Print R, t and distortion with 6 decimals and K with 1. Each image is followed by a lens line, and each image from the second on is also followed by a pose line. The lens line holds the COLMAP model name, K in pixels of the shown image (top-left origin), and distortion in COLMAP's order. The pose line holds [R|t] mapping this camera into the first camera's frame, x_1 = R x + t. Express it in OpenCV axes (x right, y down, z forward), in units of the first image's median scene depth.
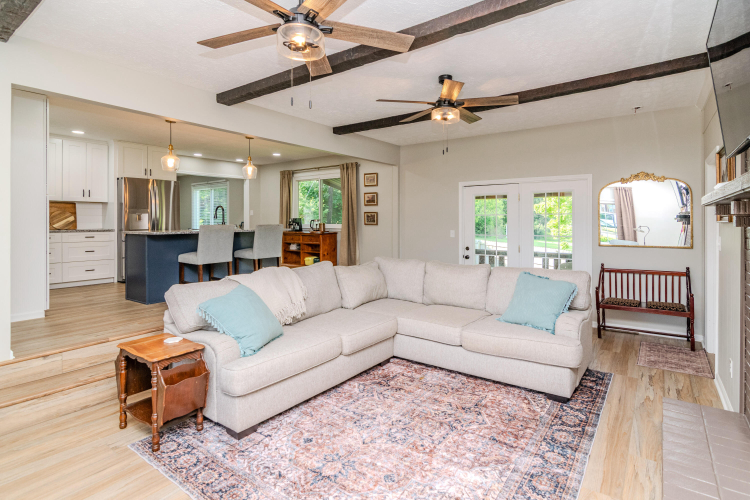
lens RADIAL K [[374.3, 0, 401.3], [0, 374.3, 222.6], [0, 0, 1]] dist [0.000476, -0.001176]
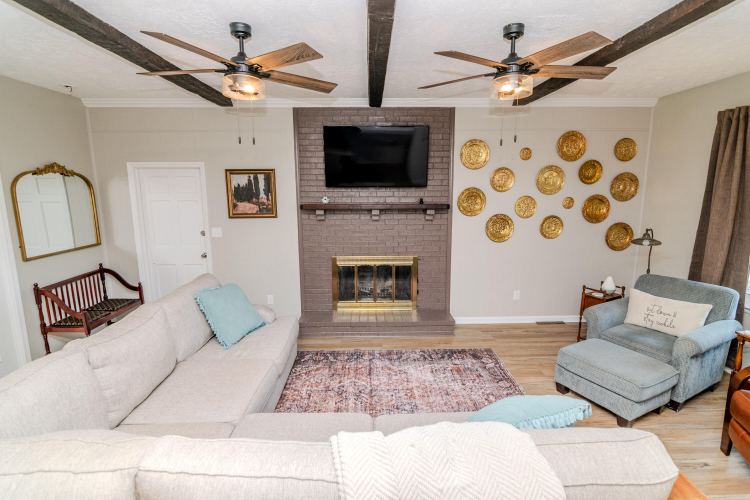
lens RADIAL K [[374.3, 0, 377.3], [0, 374.3, 249.9], [0, 0, 1]] dist [0.000476, -0.001176]
pose [[-0.584728, -0.139405, 0.799162, -0.771248], [0.004196, 0.984591, 0.174821, -0.142703], [-0.811219, 0.105576, -0.575133, 1.549680]]
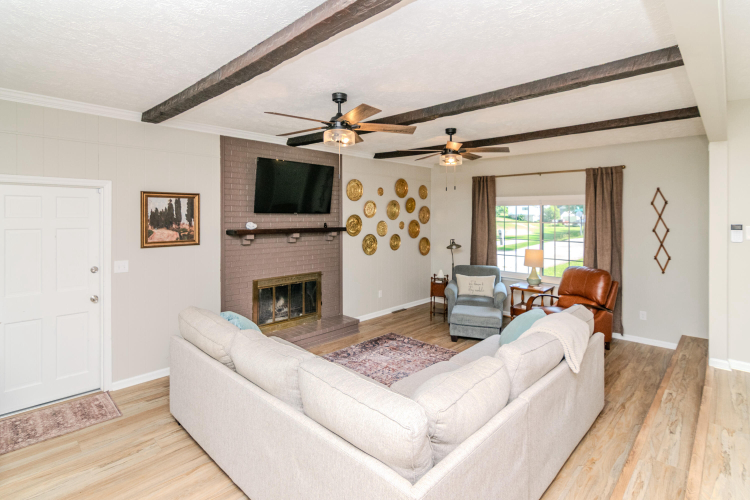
lens RADIAL K [[374.3, 0, 393.3], [0, 374.3, 216.9], [0, 0, 1]] dist [0.000476, -0.001176]
pose [[-0.990864, -0.011839, 0.134344, -0.165479], [-0.010554, 0.999892, 0.010271, -0.134408], [-0.134451, 0.008759, -0.990882, 2.357199]]
